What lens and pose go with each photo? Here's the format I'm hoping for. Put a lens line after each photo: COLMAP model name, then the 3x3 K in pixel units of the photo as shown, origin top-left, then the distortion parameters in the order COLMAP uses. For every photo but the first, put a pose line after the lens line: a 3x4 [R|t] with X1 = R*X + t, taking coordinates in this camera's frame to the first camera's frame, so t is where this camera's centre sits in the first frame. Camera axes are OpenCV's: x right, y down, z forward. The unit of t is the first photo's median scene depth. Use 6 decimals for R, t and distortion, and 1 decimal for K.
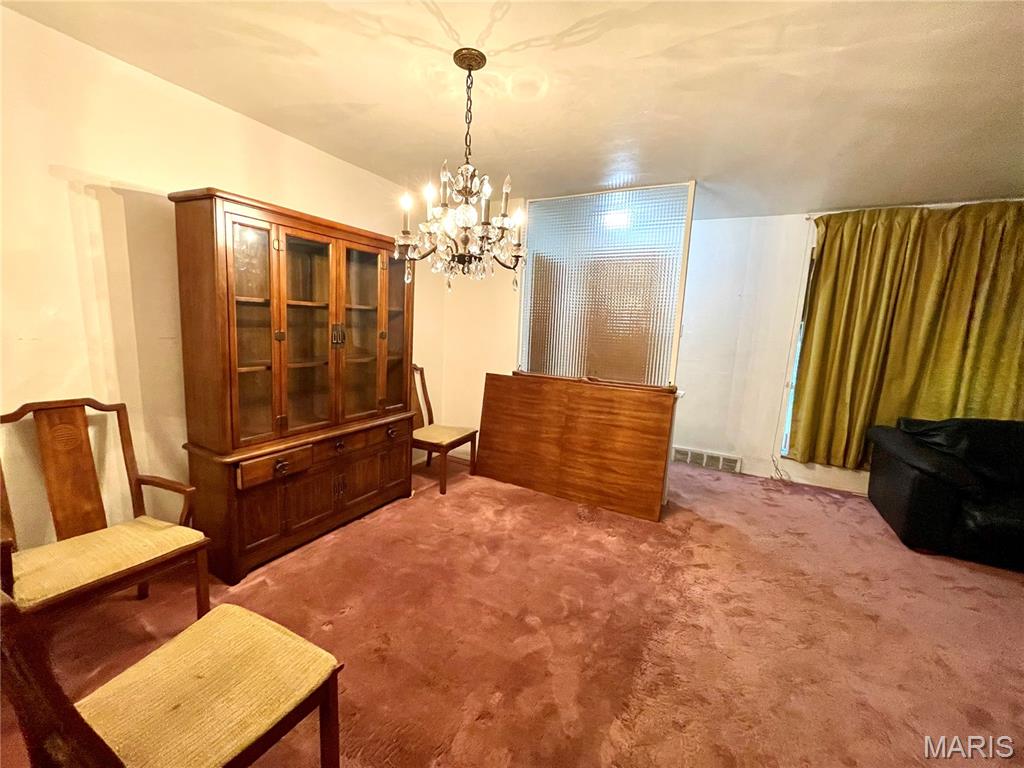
lens RADIAL K [[419.7, 0, 513.3], [0, 419.7, 377.4], [0, 0, 1]] dist [-0.002116, -0.000167]
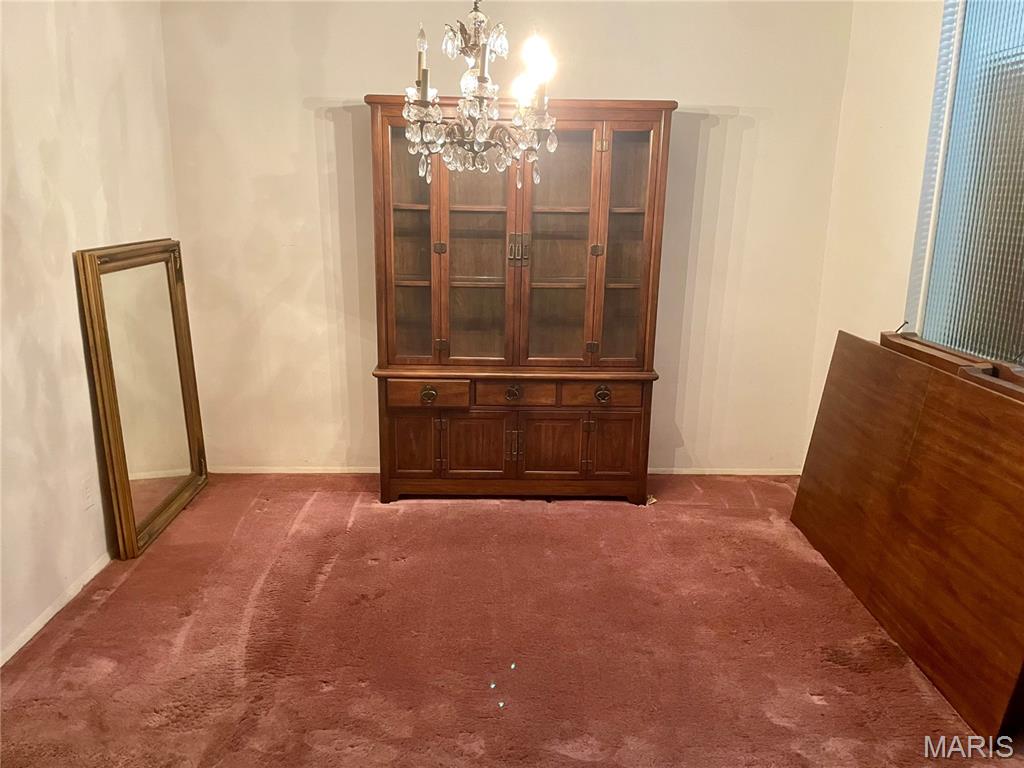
lens RADIAL K [[765.5, 0, 514.0], [0, 765.5, 382.8], [0, 0, 1]] dist [0.035292, -0.001071]
pose [[0.488155, 0.163157, -0.857371, 0.811195], [-0.111482, 0.985980, 0.124158, -0.031568], [0.865608, 0.034974, 0.499500, 0.298020]]
